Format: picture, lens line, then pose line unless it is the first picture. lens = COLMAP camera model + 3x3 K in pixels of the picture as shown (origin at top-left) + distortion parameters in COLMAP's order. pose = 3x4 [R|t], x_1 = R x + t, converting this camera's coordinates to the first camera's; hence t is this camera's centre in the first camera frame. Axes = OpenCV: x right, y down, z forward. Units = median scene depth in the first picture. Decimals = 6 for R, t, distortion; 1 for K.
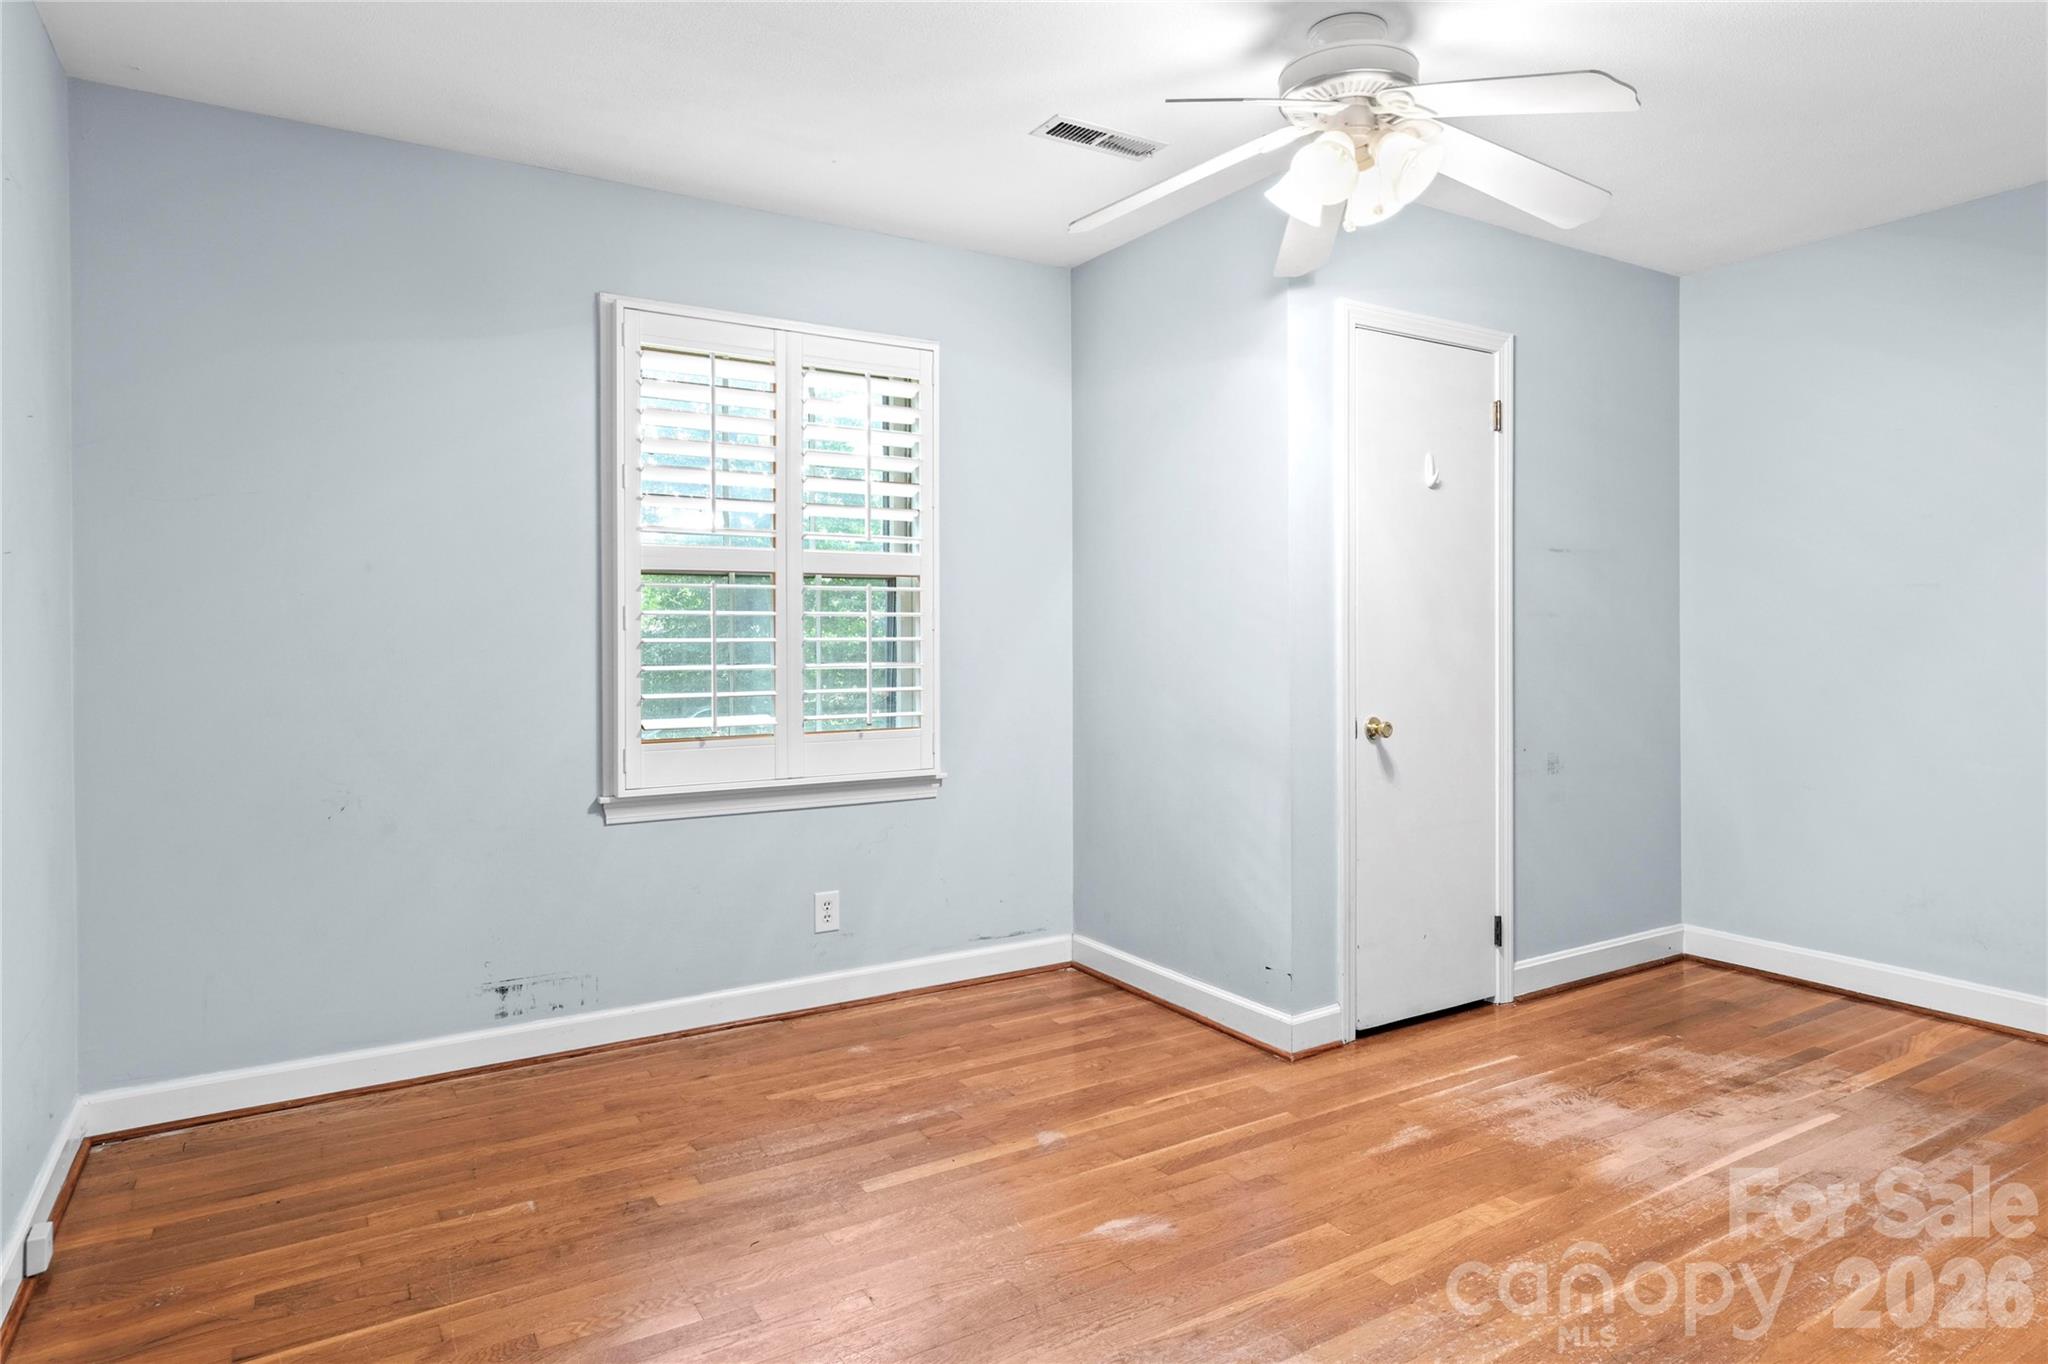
lens RADIAL K [[1183.5, 0, 1031.8], [0, 1183.5, 610.8], [0, 0, 1]] dist [-0.002998, -0.001462]
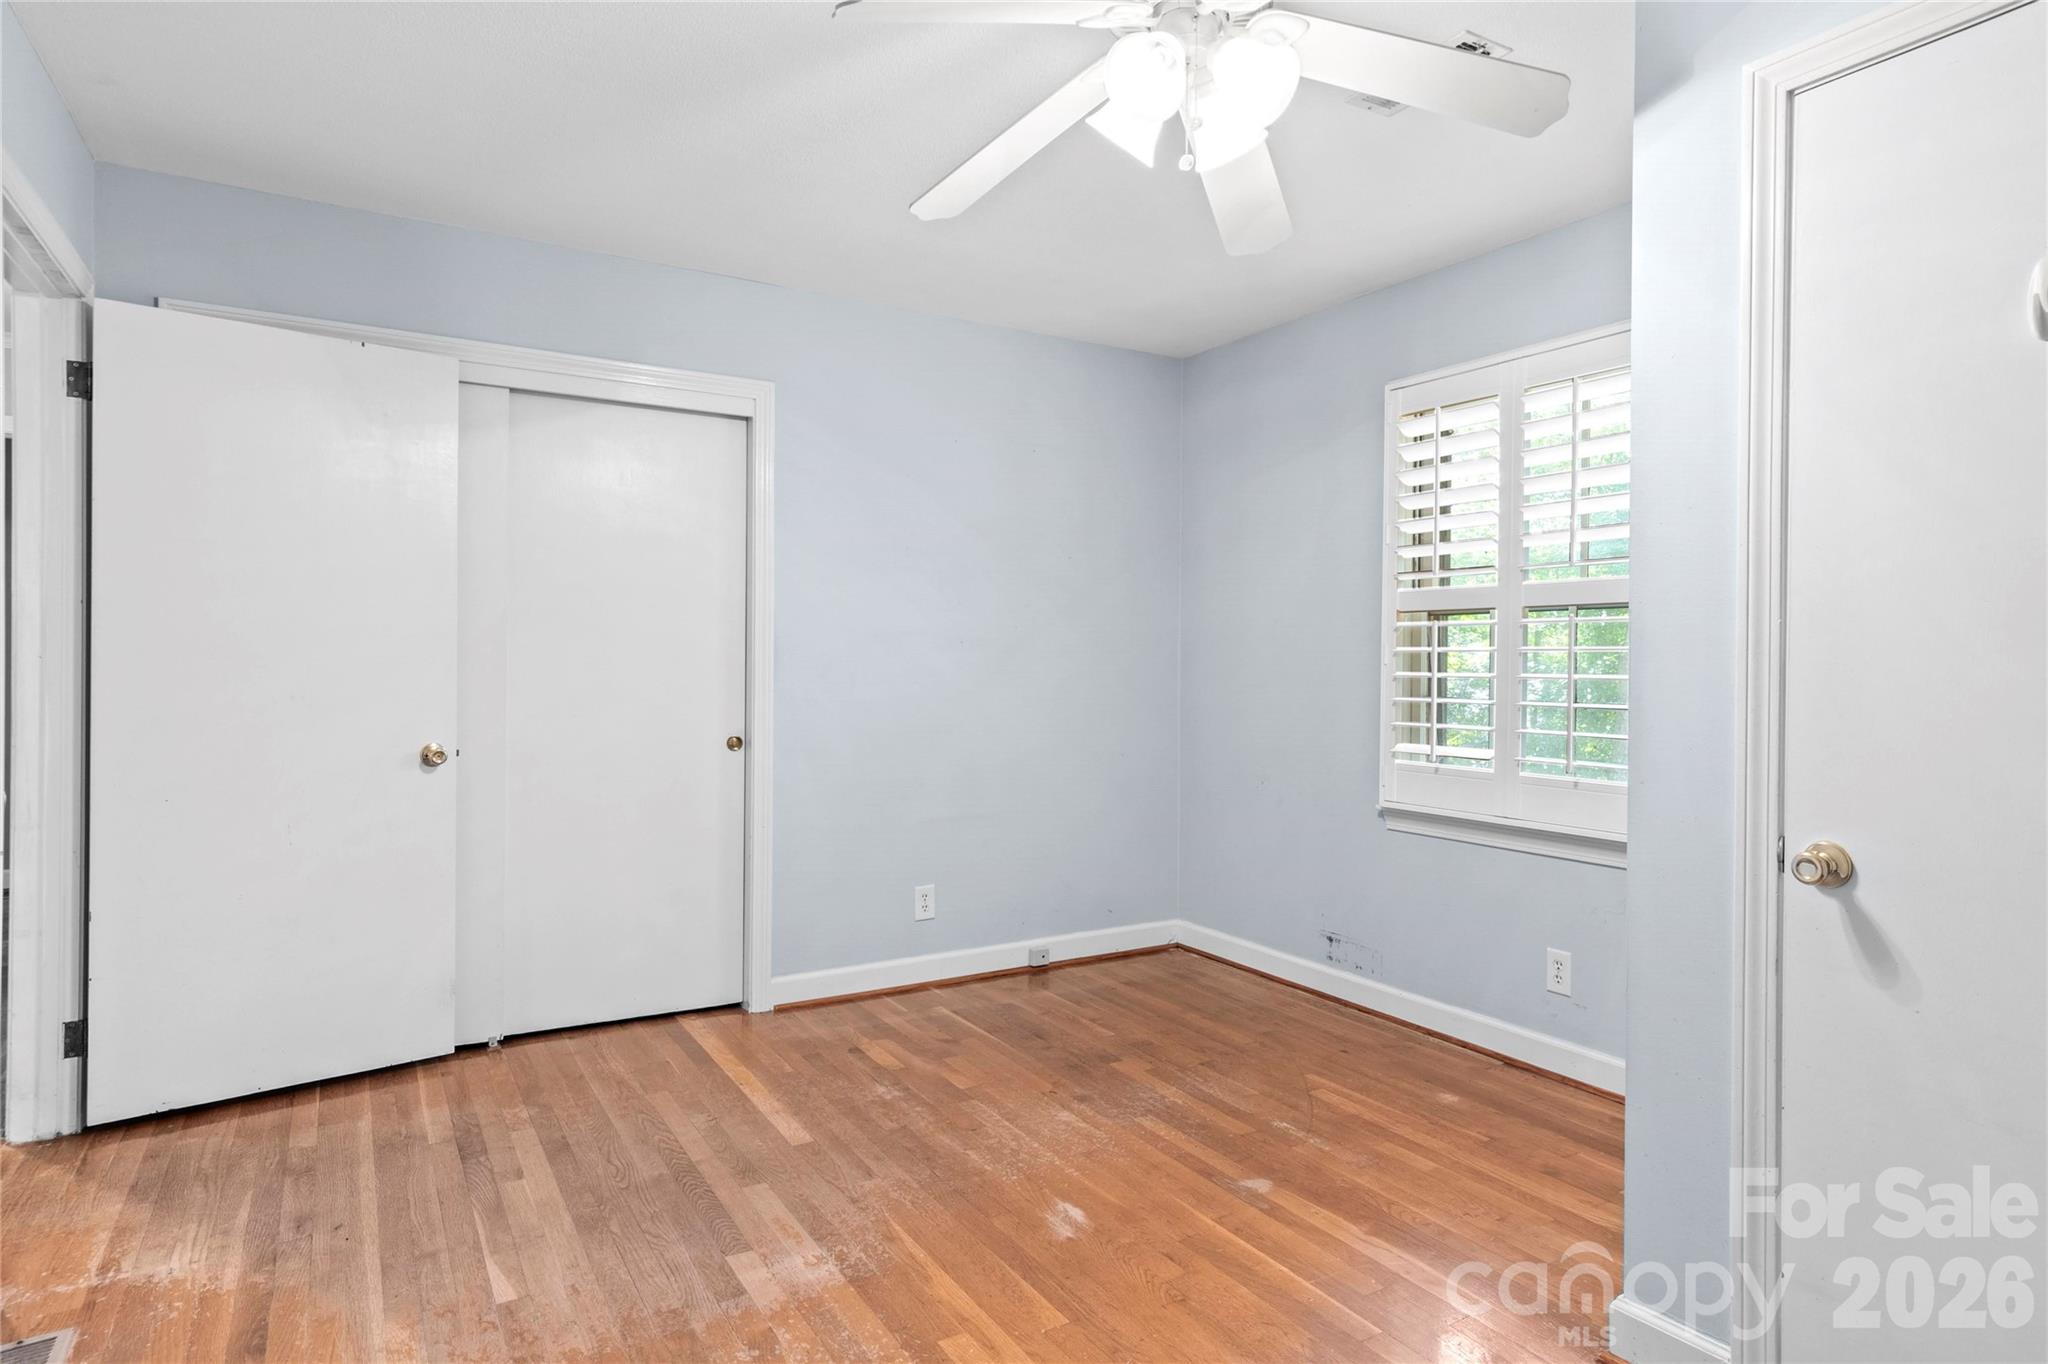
lens RADIAL K [[1119.7, 0, 1096.6], [0, 1119.7, 663.7], [0, 0, 1]] dist [-0.002931, -0.002340]
pose [[0.034429, 0.003413, -0.999401, 0.762108], [0.012952, 0.999909, 0.003861, 0.008480], [0.999323, -0.013077, 0.034382, 0.689978]]
